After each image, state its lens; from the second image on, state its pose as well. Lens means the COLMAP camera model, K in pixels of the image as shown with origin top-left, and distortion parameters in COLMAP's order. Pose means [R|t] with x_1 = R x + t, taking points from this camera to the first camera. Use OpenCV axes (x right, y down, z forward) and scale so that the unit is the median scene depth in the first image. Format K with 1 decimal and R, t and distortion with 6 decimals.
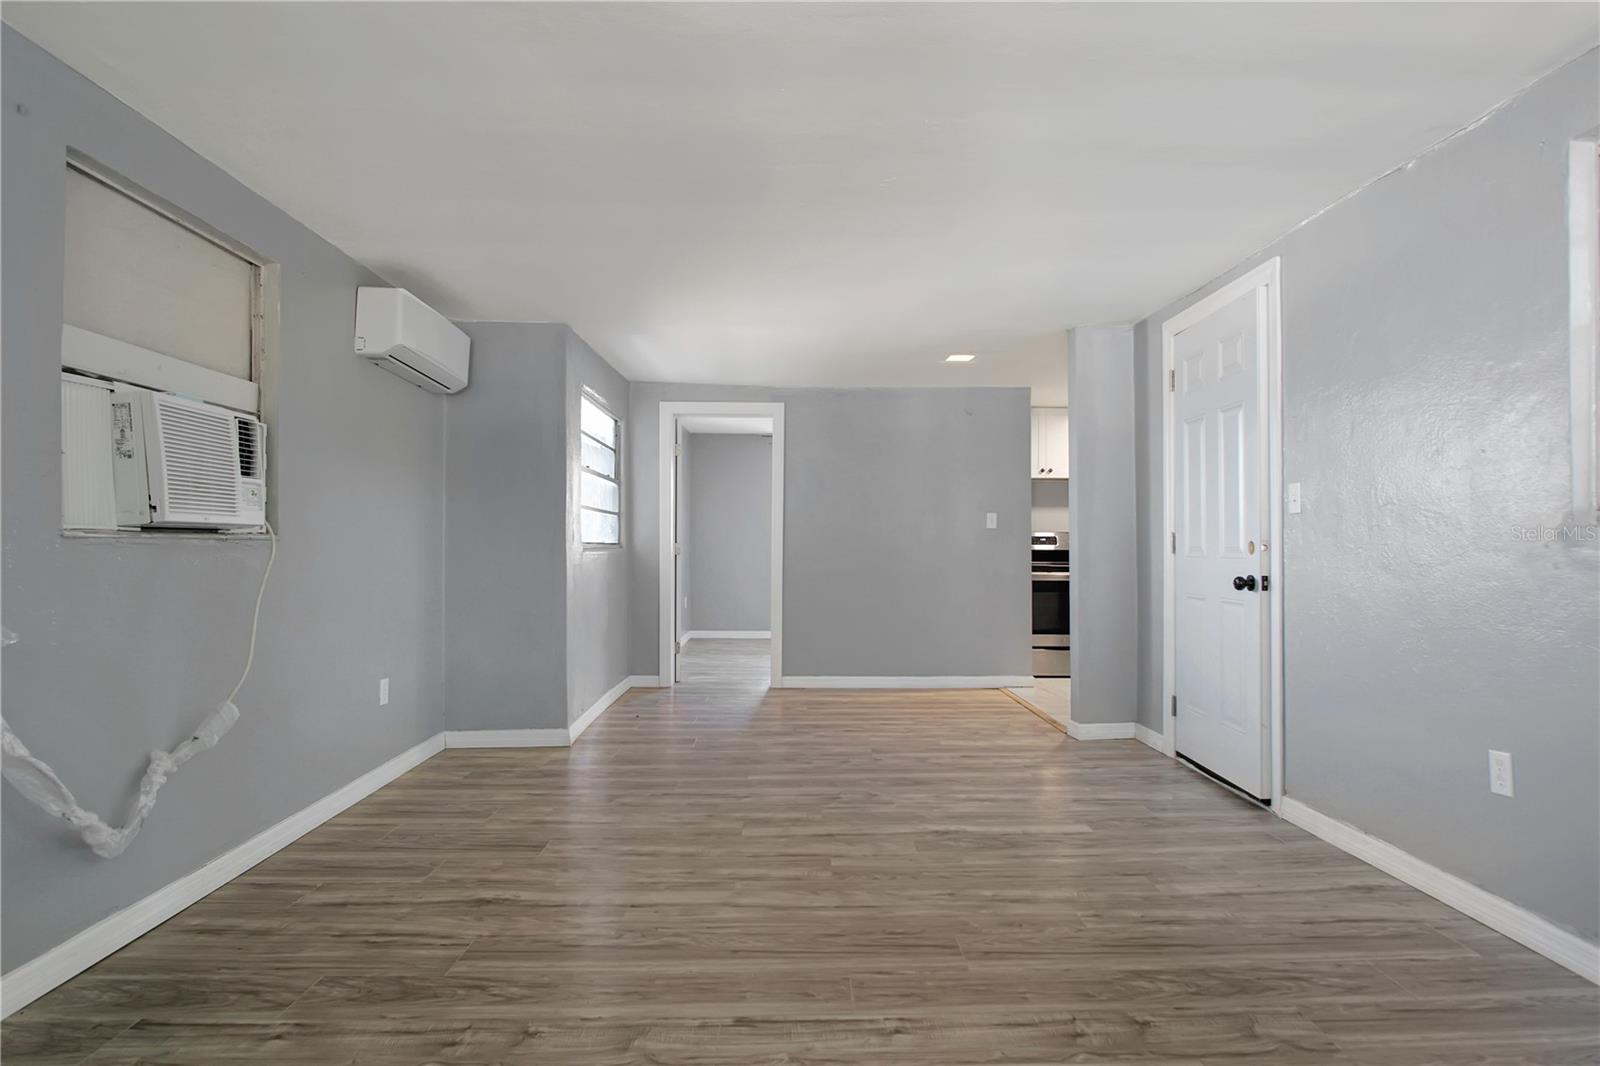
lens RADIAL K [[850.5, 0, 801.4], [0, 850.5, 549.8], [0, 0, 1]] dist [0.002230, 0.000427]
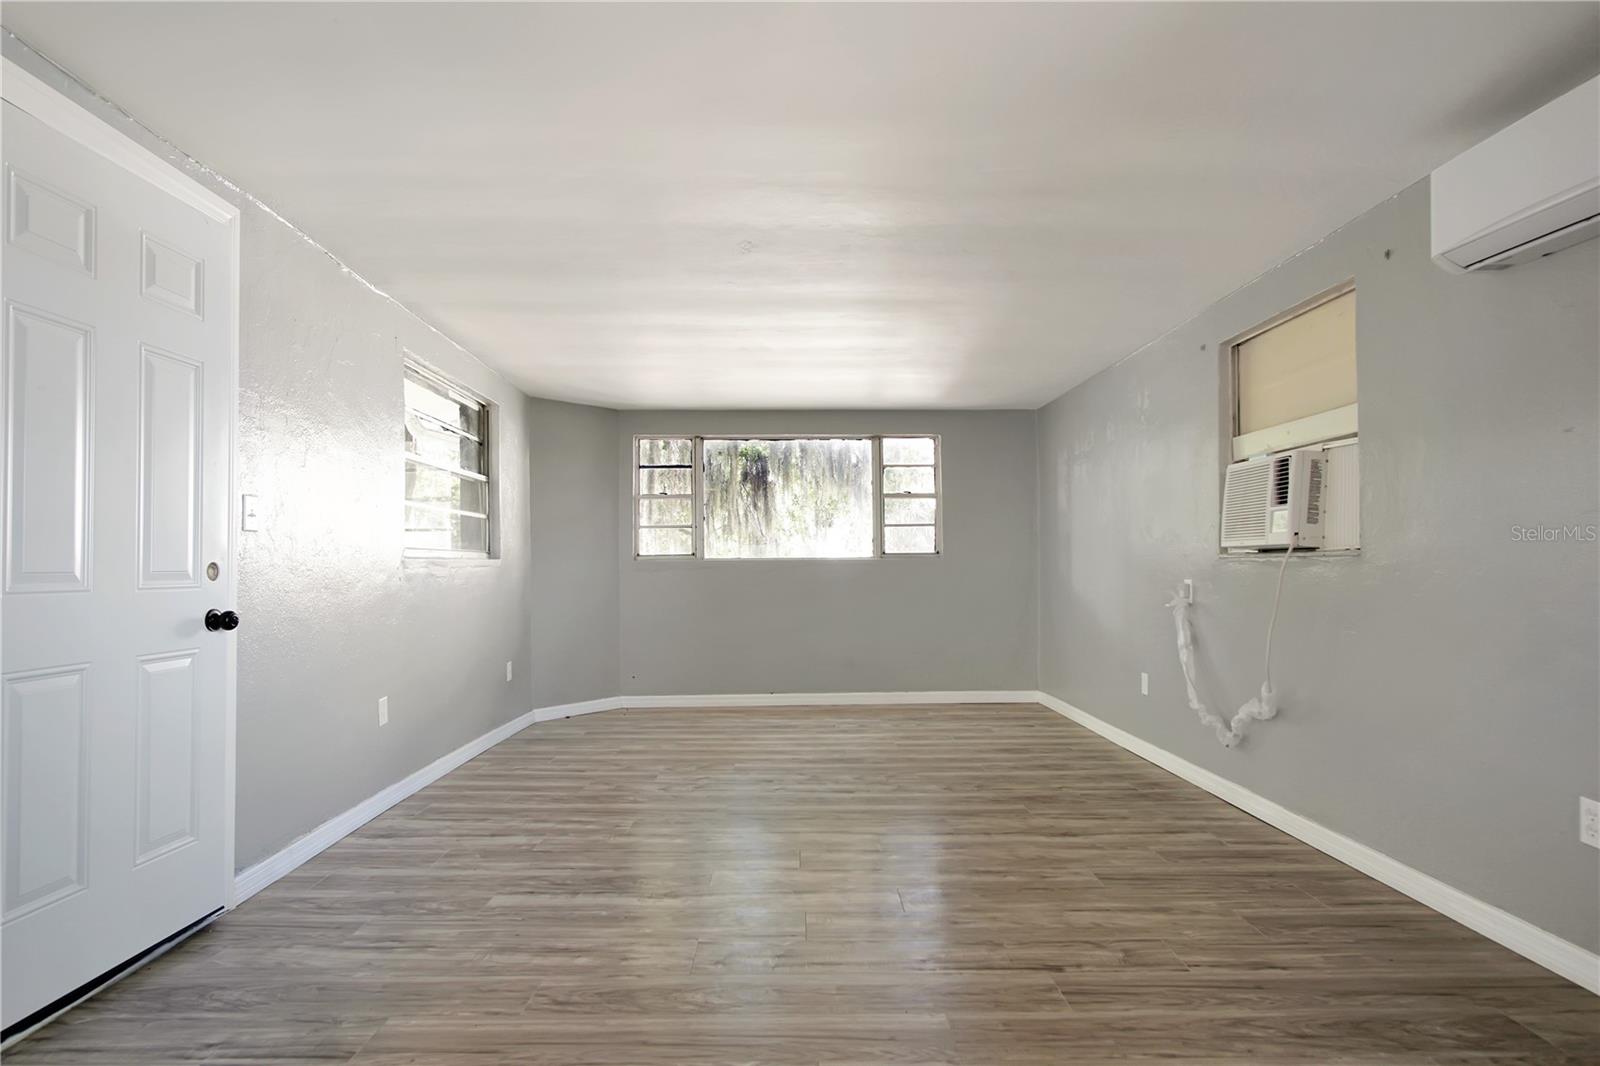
lens RADIAL K [[850.5, 0, 801.4], [0, 850.5, 549.8], [0, 0, 1]] dist [0.002230, 0.000427]
pose [[-0.999975, 0.006998, 0.000989, 0.031329], [0.006983, 0.999875, -0.014214, -0.009300], [-0.001088, -0.014206, -0.999898, 2.236683]]
